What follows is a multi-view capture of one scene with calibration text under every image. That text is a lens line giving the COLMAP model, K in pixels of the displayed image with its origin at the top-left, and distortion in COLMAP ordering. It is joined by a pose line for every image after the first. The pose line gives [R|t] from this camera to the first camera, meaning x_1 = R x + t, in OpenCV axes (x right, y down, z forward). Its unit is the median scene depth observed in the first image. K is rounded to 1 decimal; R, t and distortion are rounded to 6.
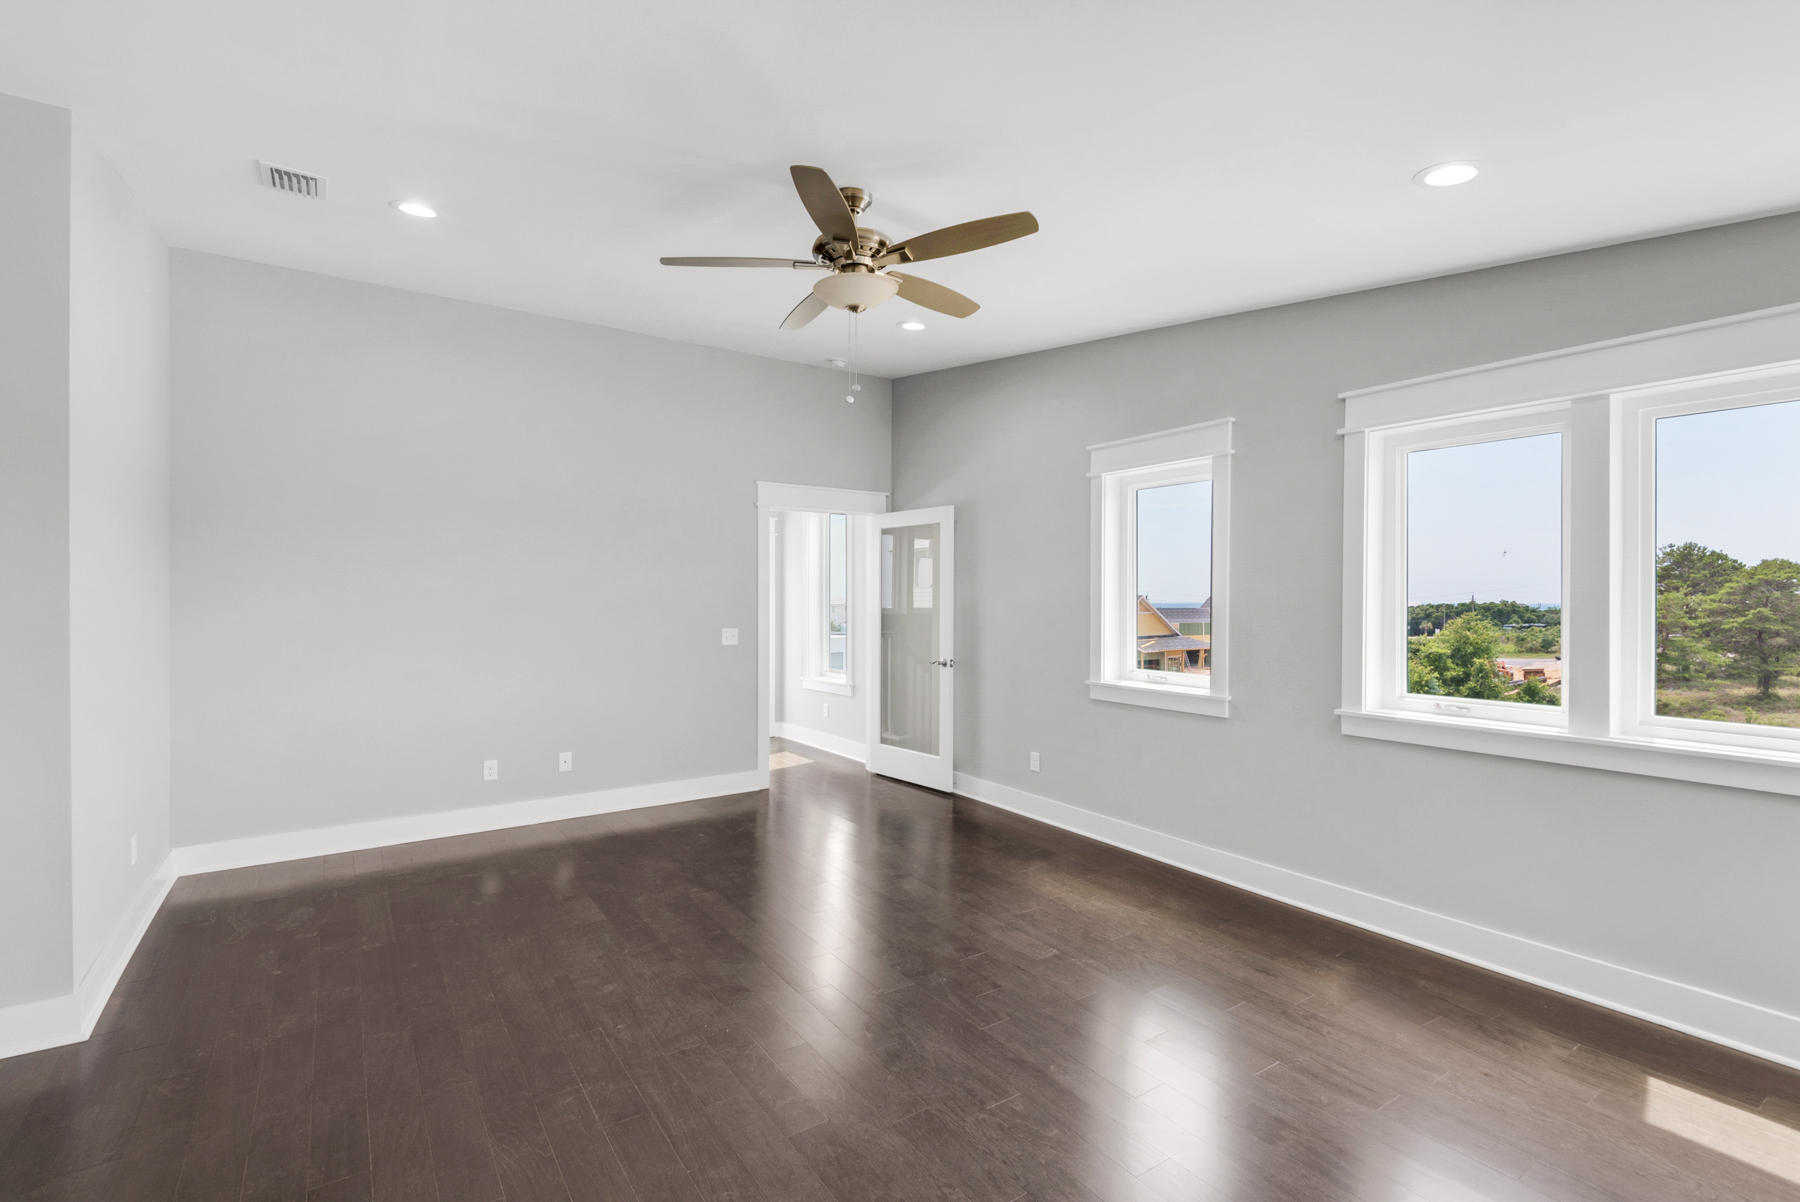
lens RADIAL K [[826.7, 0, 900.0], [0, 826.7, 601.0], [0, 0, 1]] dist [0.000800, 0.000113]
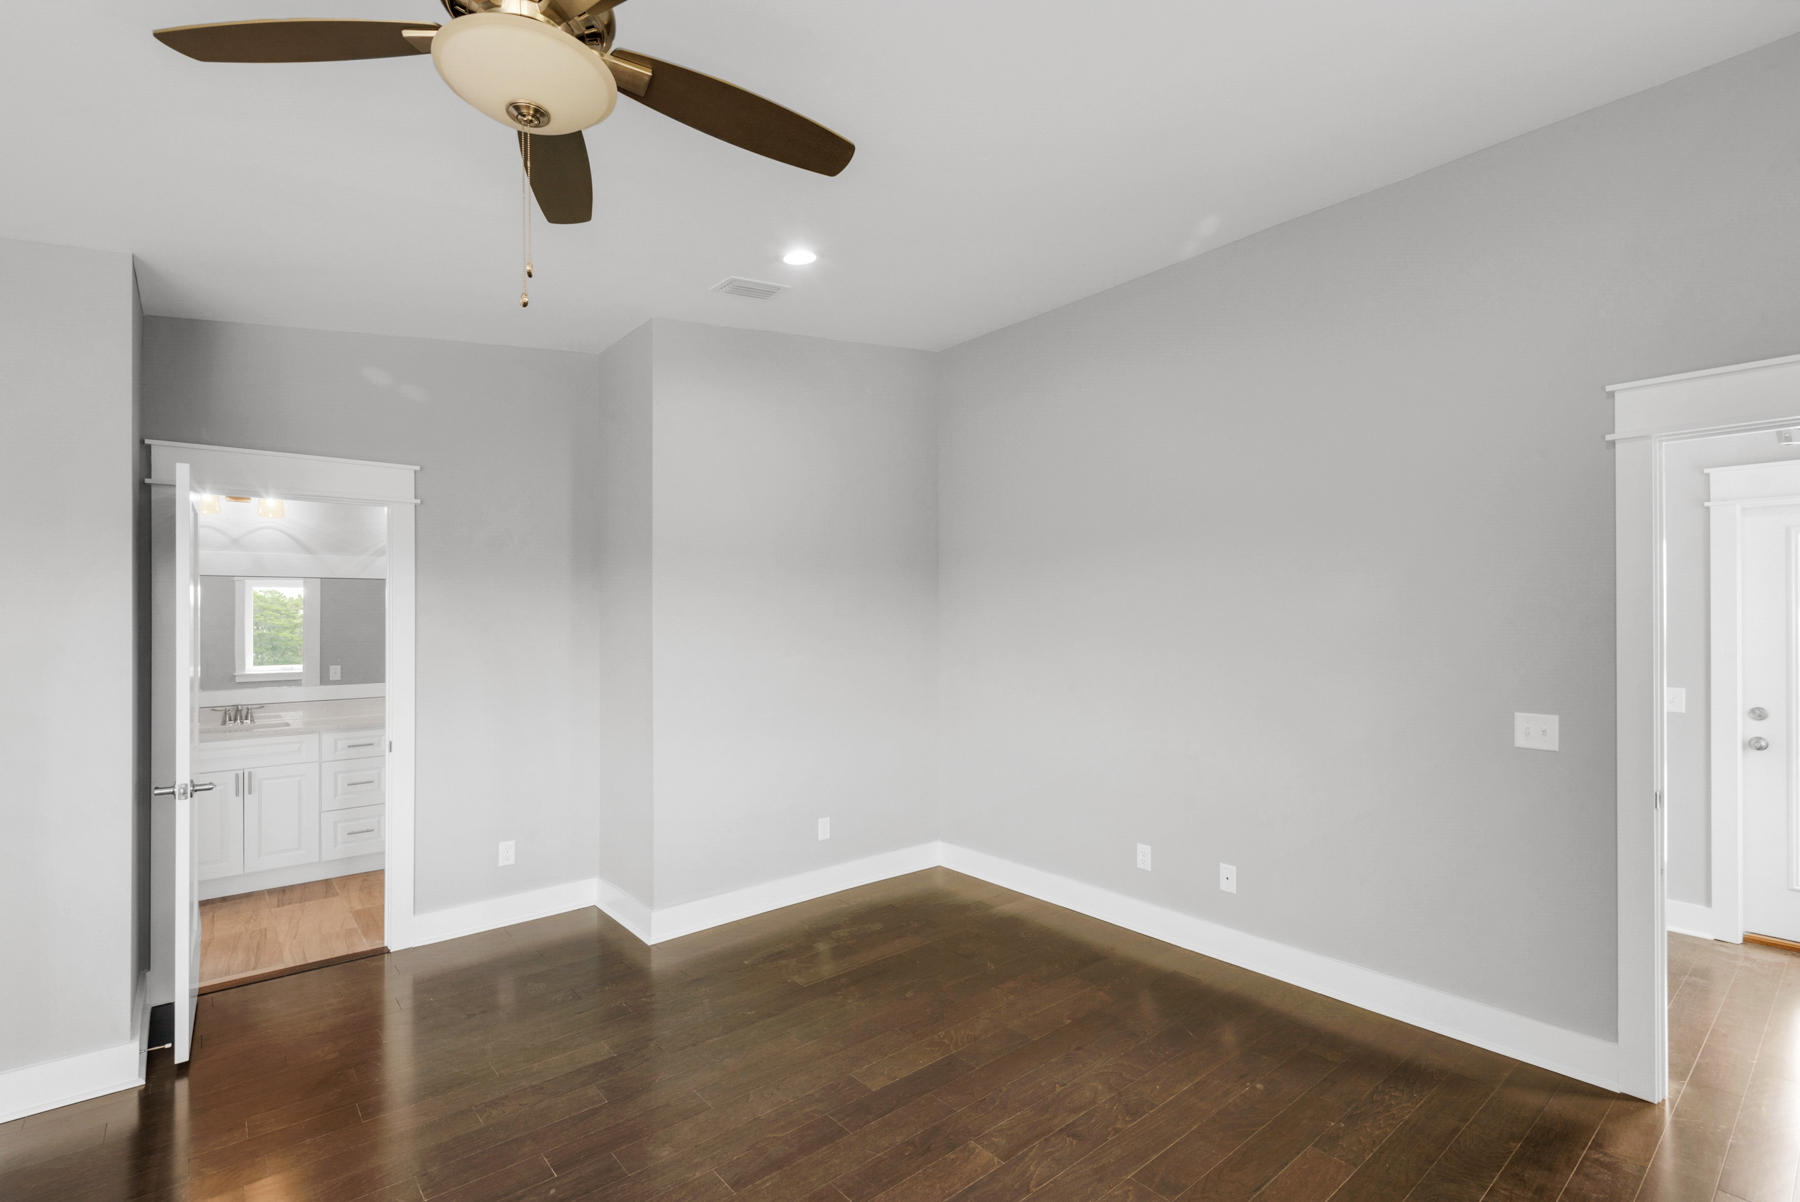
lens RADIAL K [[806.0, 0, 901.7], [0, 806.0, 615.5], [0, 0, 1]] dist [0.000274, 0.000090]
pose [[0.088150, -0.008236, -0.996073, 0.314255], [0.002174, 0.999965, -0.008075, -0.028734], [0.996105, -0.001454, 0.088165, 0.820426]]
